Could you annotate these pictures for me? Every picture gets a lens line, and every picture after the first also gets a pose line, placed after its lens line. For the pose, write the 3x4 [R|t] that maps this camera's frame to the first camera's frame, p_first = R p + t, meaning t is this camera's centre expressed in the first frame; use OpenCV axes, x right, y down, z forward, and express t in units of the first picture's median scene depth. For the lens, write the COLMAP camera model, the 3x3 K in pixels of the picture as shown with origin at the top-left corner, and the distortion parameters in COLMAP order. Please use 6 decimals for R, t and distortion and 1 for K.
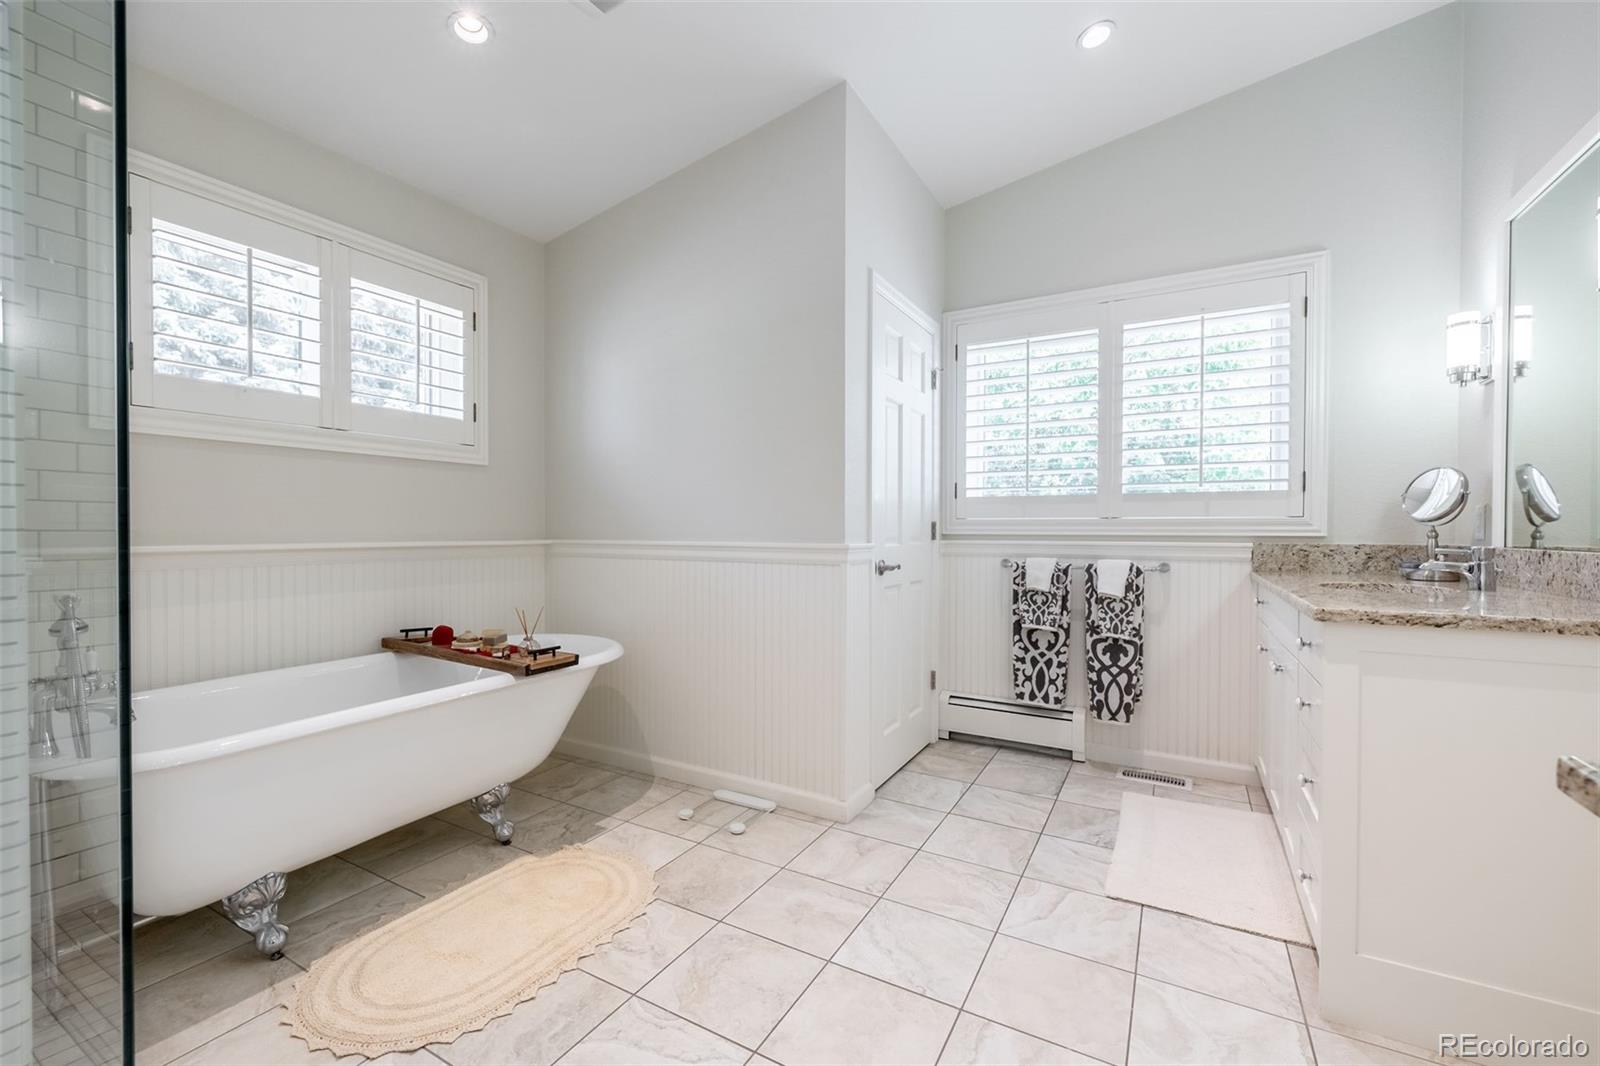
lens RADIAL K [[680.5, 0, 799.1], [0, 680.5, 535.0], [0, 0, 1]] dist [0.003521, -0.000055]
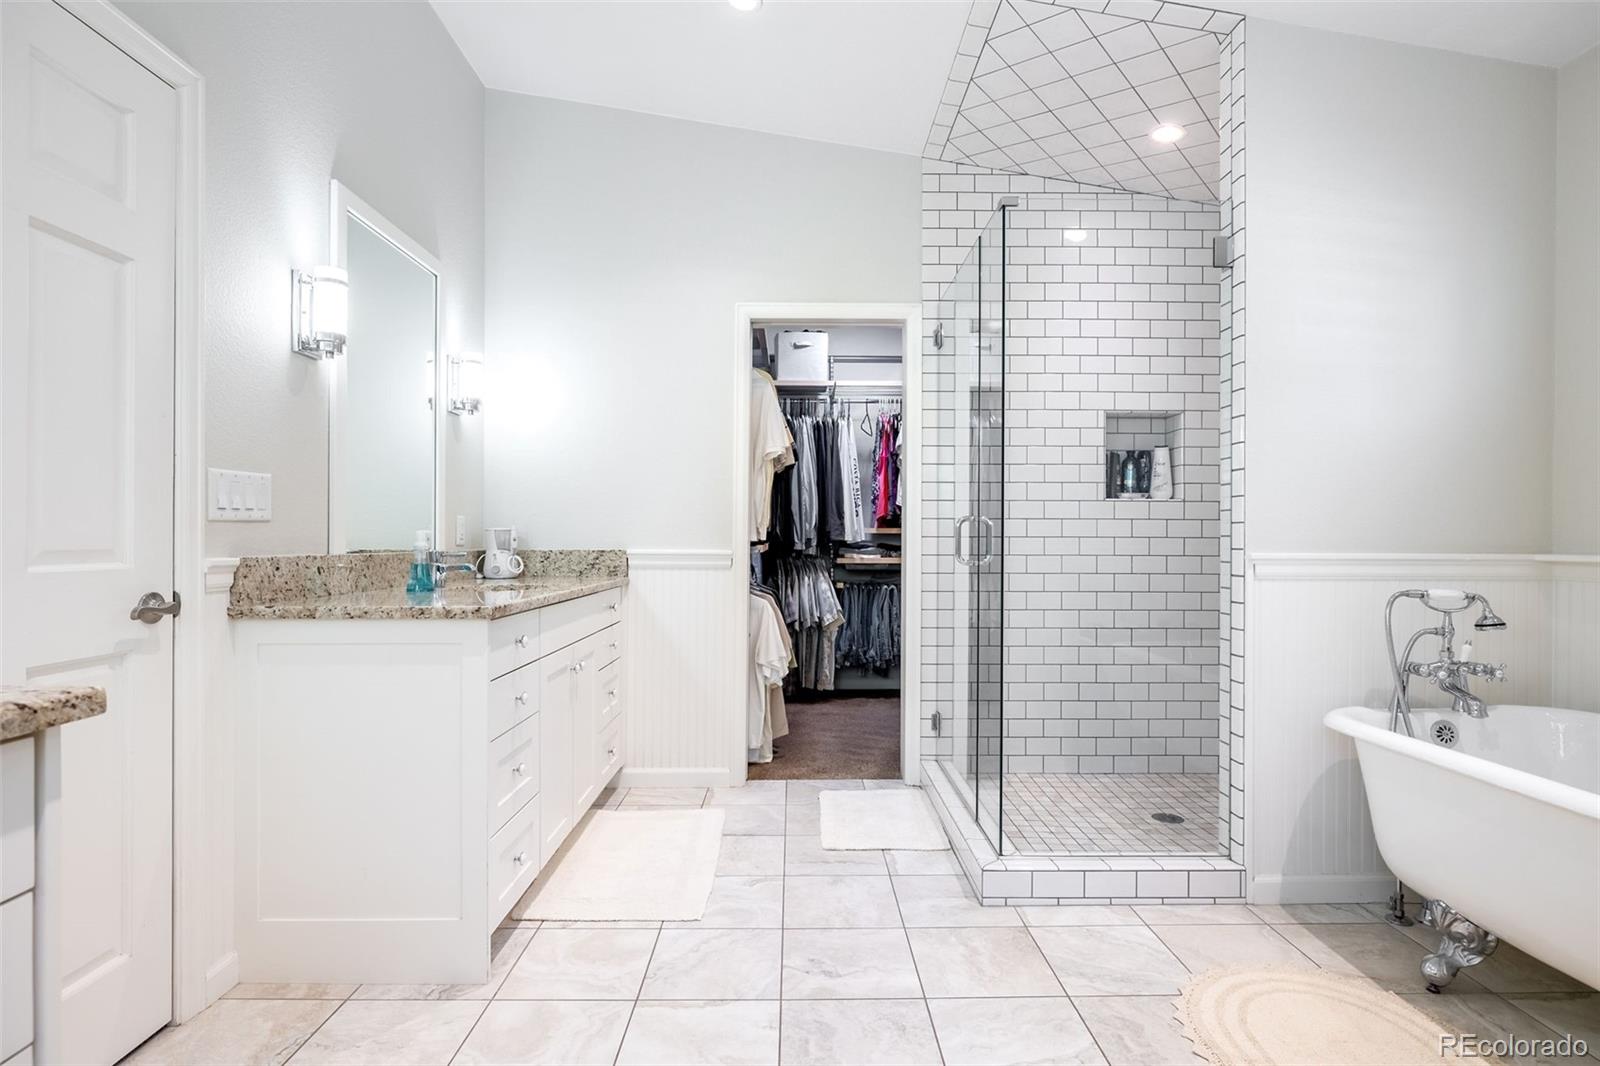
lens RADIAL K [[797.1, 0, 799.2], [0, 797.1, 540.2], [0, 0, 1]] dist [0.002062, 0.000507]
pose [[-0.863408, -0.001639, -0.504504, 0.122021], [-0.006069, 0.999956, 0.007137, -0.000396], [0.504470, 0.009224, -0.863380, 0.900678]]
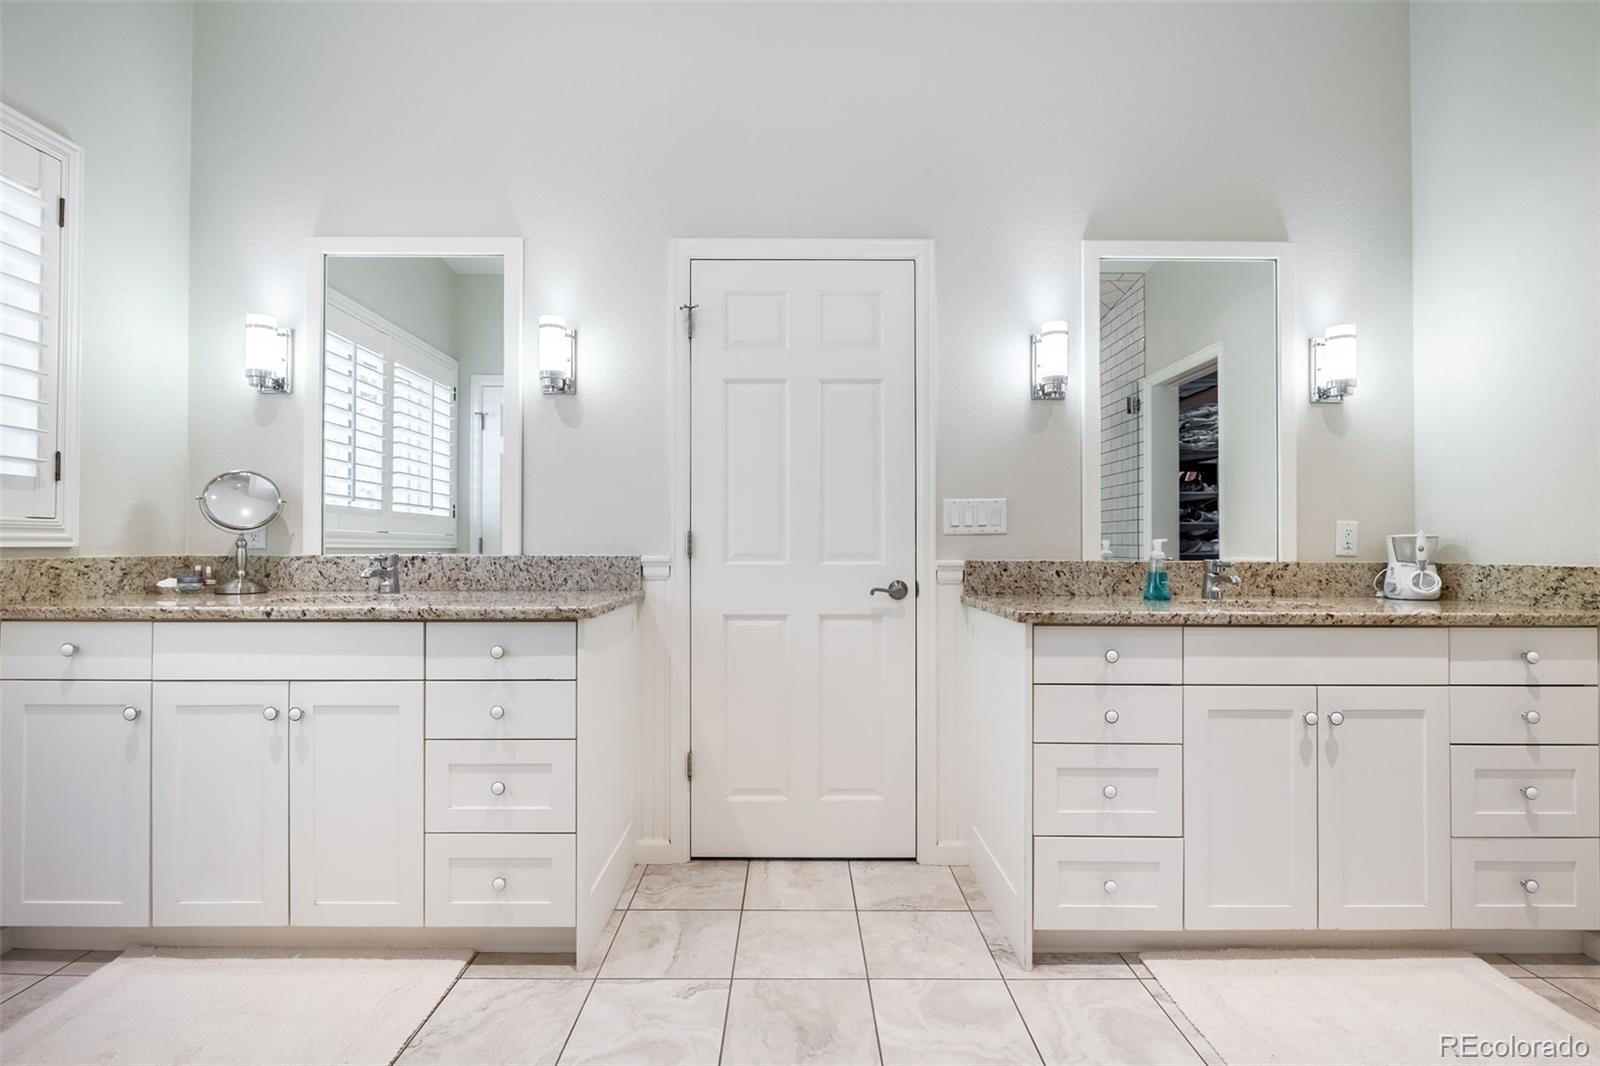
lens RADIAL K [[733.1, 0, 795.6], [0, 733.1, 535.1], [0, 0, 1]] dist [0.003090, 0.000324]
pose [[-0.498066, 0.009491, 0.867087, -0.273102], [0.003423, 0.999954, -0.008979, -0.000894], [-0.867133, -0.001504, -0.498075, 0.758099]]
